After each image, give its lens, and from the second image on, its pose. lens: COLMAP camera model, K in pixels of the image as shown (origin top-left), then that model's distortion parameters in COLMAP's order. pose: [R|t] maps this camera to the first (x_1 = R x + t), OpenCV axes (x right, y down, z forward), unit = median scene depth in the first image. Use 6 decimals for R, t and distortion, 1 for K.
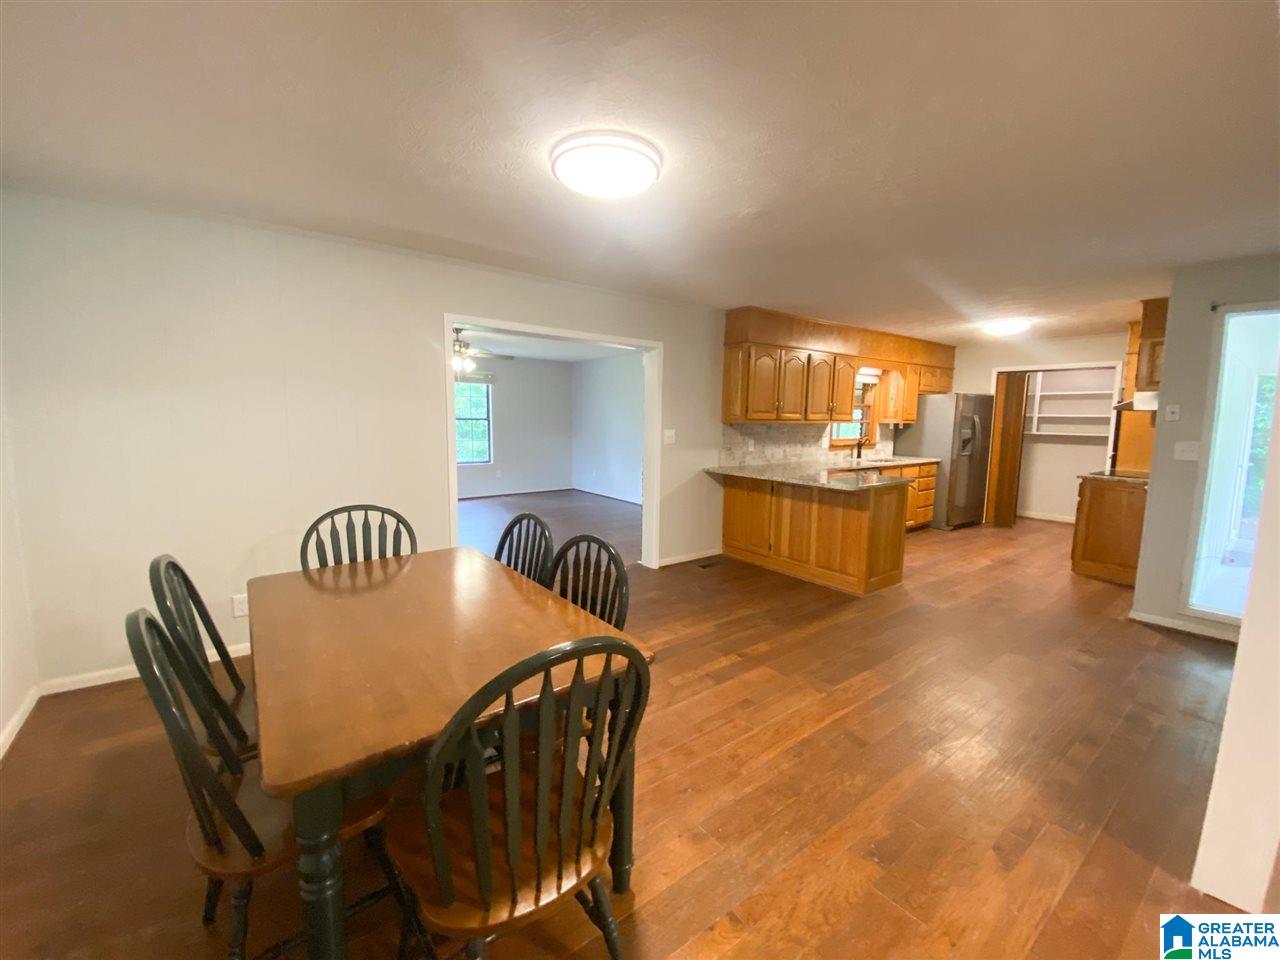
lens RADIAL K [[535.8, 0, 621.8], [0, 535.8, 478.7], [0, 0, 1]] dist [0.055788, -0.045780]
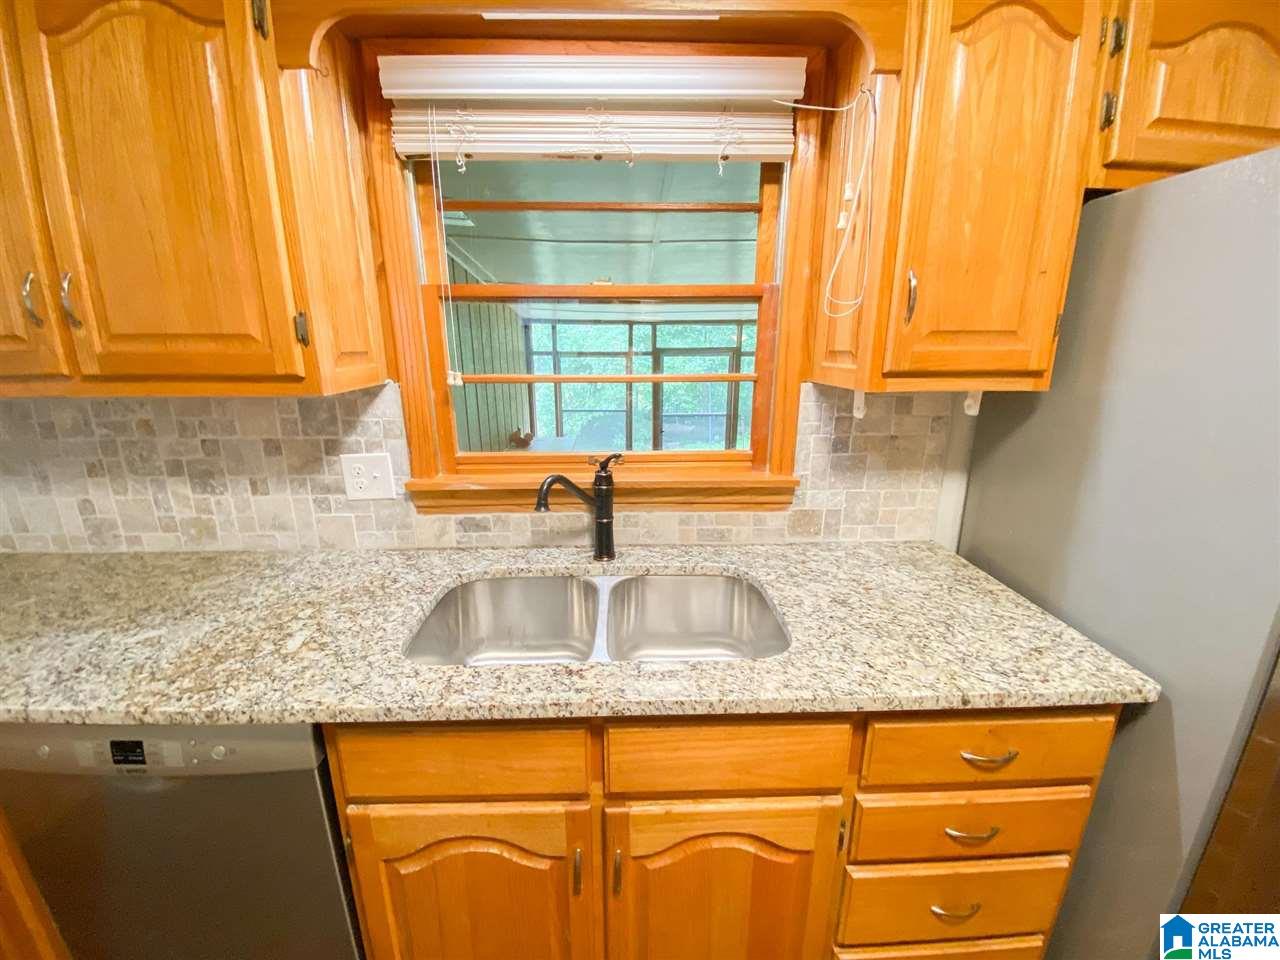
lens RADIAL K [[535.8, 0, 621.8], [0, 535.8, 478.7], [0, 0, 1]] dist [0.055788, -0.045780]
pose [[0.817330, 0.133711, -0.560440, 0.637784], [-0.055181, 0.986394, 0.154861, -0.114493], [0.573522, -0.095647, 0.813587, 0.963323]]
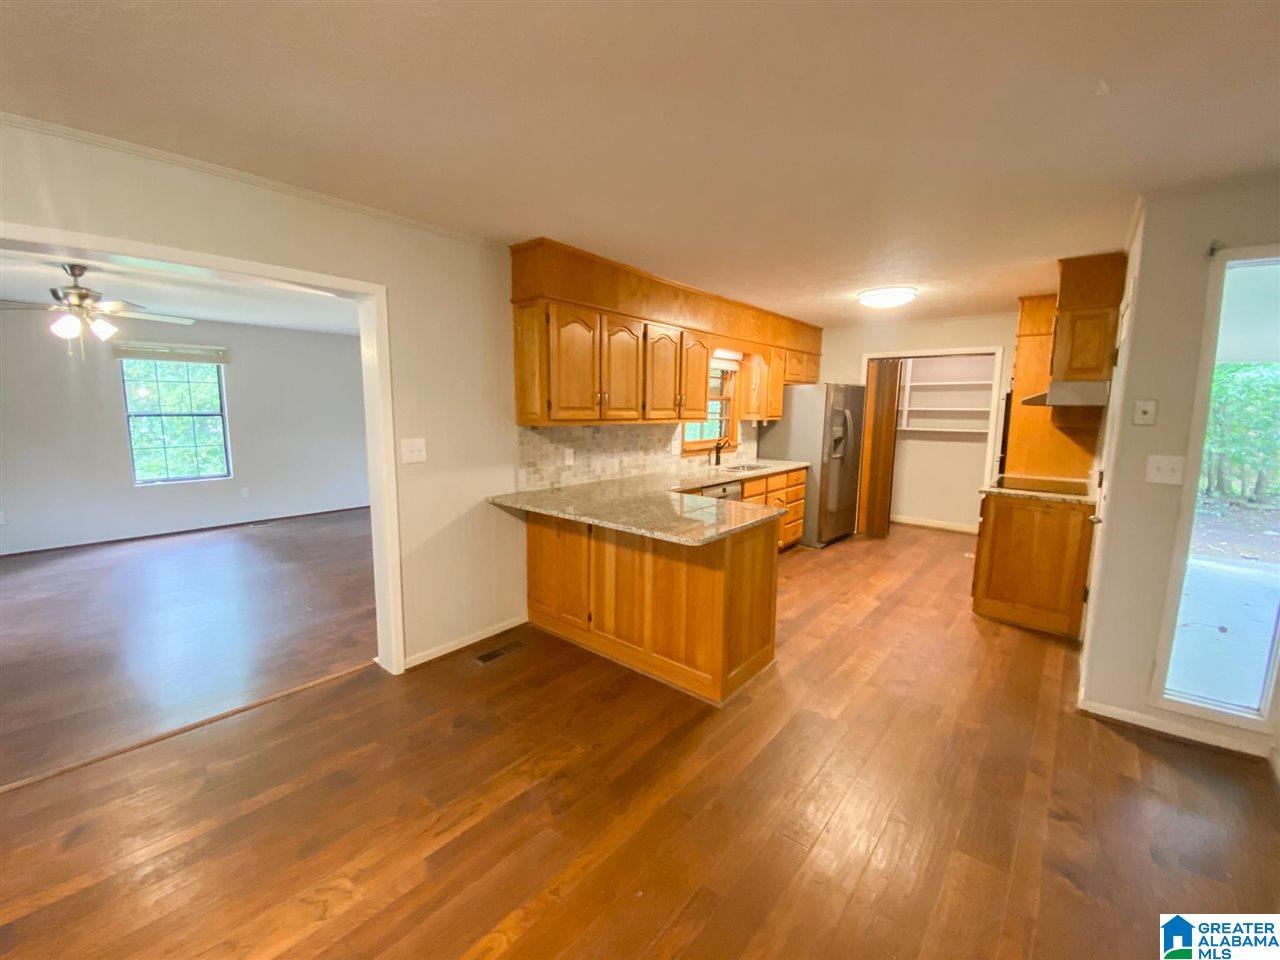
lens RADIAL K [[535.8, 0, 621.8], [0, 535.8, 478.7], [0, 0, 1]] dist [0.055788, -0.045780]
pose [[0.976122, -0.032212, 0.214821, 0.152030], [0.028093, 0.999359, 0.022200, -0.045194], [-0.215398, -0.015635, 0.976401, 0.303699]]
